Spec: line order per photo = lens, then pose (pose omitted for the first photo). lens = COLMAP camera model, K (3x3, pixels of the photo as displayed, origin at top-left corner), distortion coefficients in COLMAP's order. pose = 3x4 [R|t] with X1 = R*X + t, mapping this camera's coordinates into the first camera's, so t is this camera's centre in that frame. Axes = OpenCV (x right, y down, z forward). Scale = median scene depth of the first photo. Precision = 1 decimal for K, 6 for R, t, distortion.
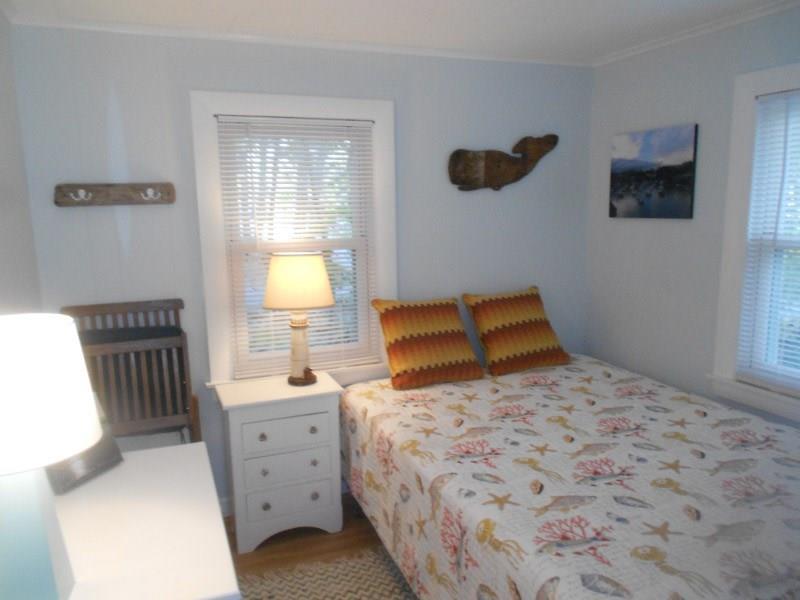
lens RADIAL K [[593.2, 0, 400.0], [0, 593.2, 300.0], [0, 0, 1]] dist [0.002647, 0.001062]
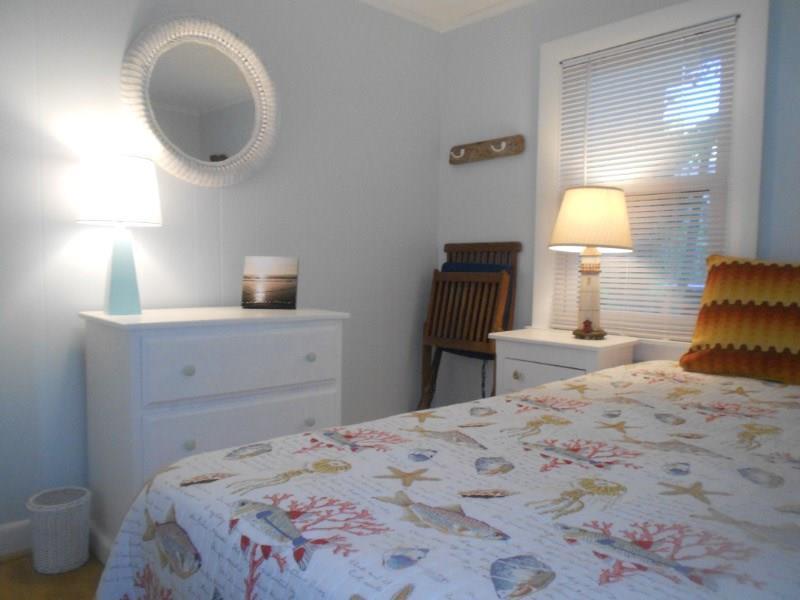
lens RADIAL K [[593.2, 0, 400.0], [0, 593.2, 300.0], [0, 0, 1]] dist [0.002647, 0.001062]
pose [[0.329214, 0.068211, -0.941789, 0.594812], [-0.162811, 0.986550, 0.014540, 0.125109], [0.930113, 0.148546, 0.335891, 0.468071]]
